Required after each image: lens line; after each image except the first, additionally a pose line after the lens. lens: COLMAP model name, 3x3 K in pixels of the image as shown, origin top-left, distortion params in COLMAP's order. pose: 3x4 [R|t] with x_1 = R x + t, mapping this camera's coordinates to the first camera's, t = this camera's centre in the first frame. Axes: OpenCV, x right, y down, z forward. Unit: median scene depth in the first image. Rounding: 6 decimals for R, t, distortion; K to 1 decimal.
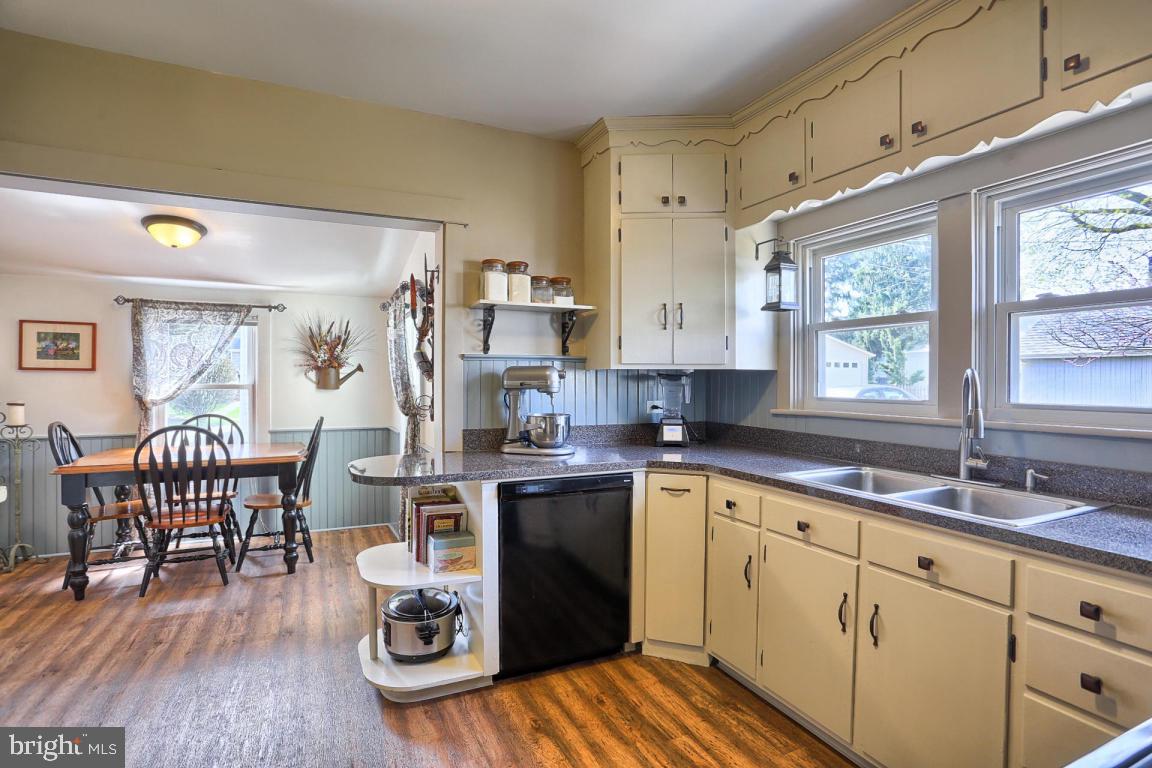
lens RADIAL K [[575.1, 0, 594.4], [0, 575.1, 385.2], [0, 0, 1]] dist [-0.070595, 0.030783]
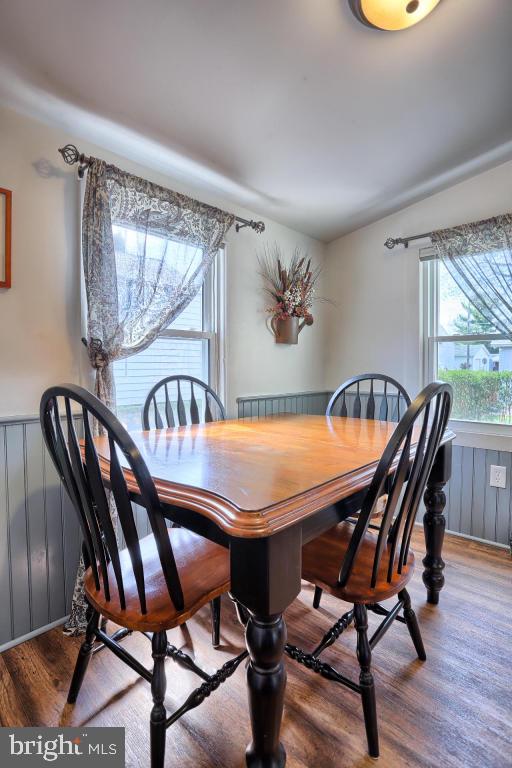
lens RADIAL K [[383.4, 0, 265.5], [0, 383.4, 375.1], [0, 0, 1]] dist [-0.070595, 0.030783]
pose [[0.927267, -0.012009, 0.374209, -0.863859], [0.005521, 0.999815, 0.018407, 0.049929], [-0.374361, -0.015002, 0.927162, 0.640653]]
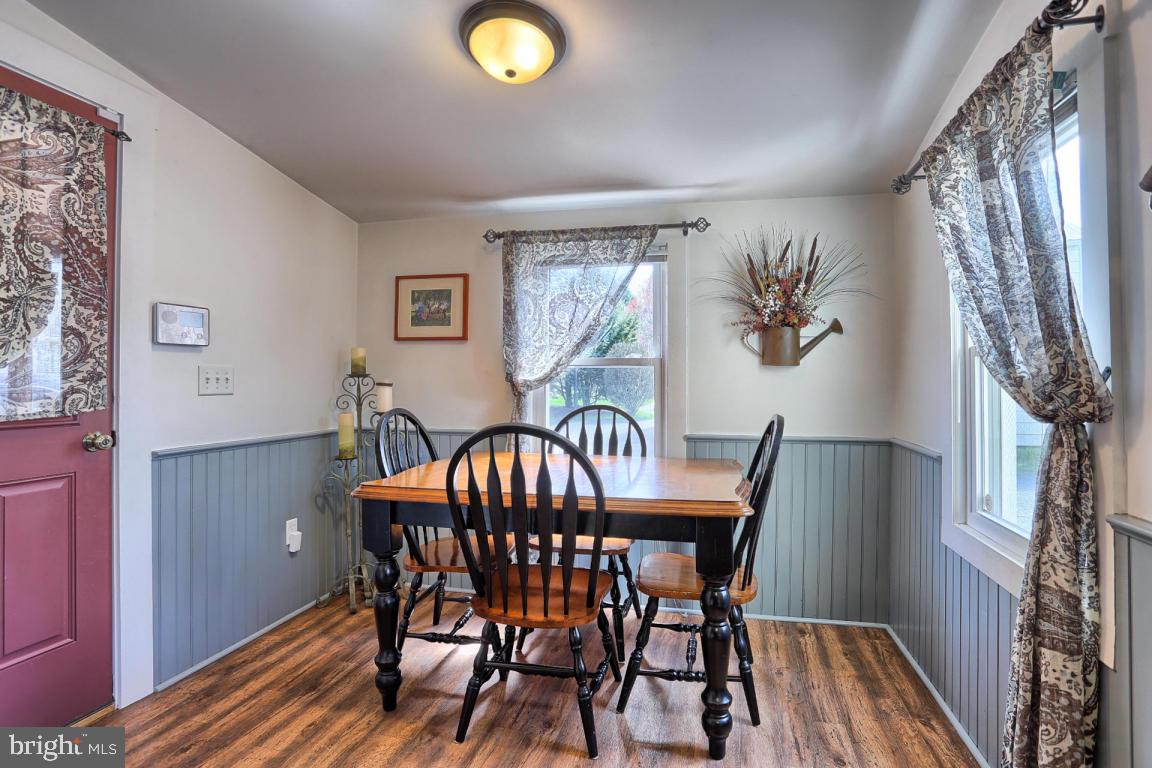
lens RADIAL K [[575.1, 0, 599.6], [0, 575.1, 380.7], [0, 0, 1]] dist [-0.070595, 0.030783]
pose [[0.777078, 0.000652, -0.629405, -0.315434], [-0.004790, 0.999977, -0.004878, 0.031514], [0.629387, 0.006805, 0.777062, 0.562616]]
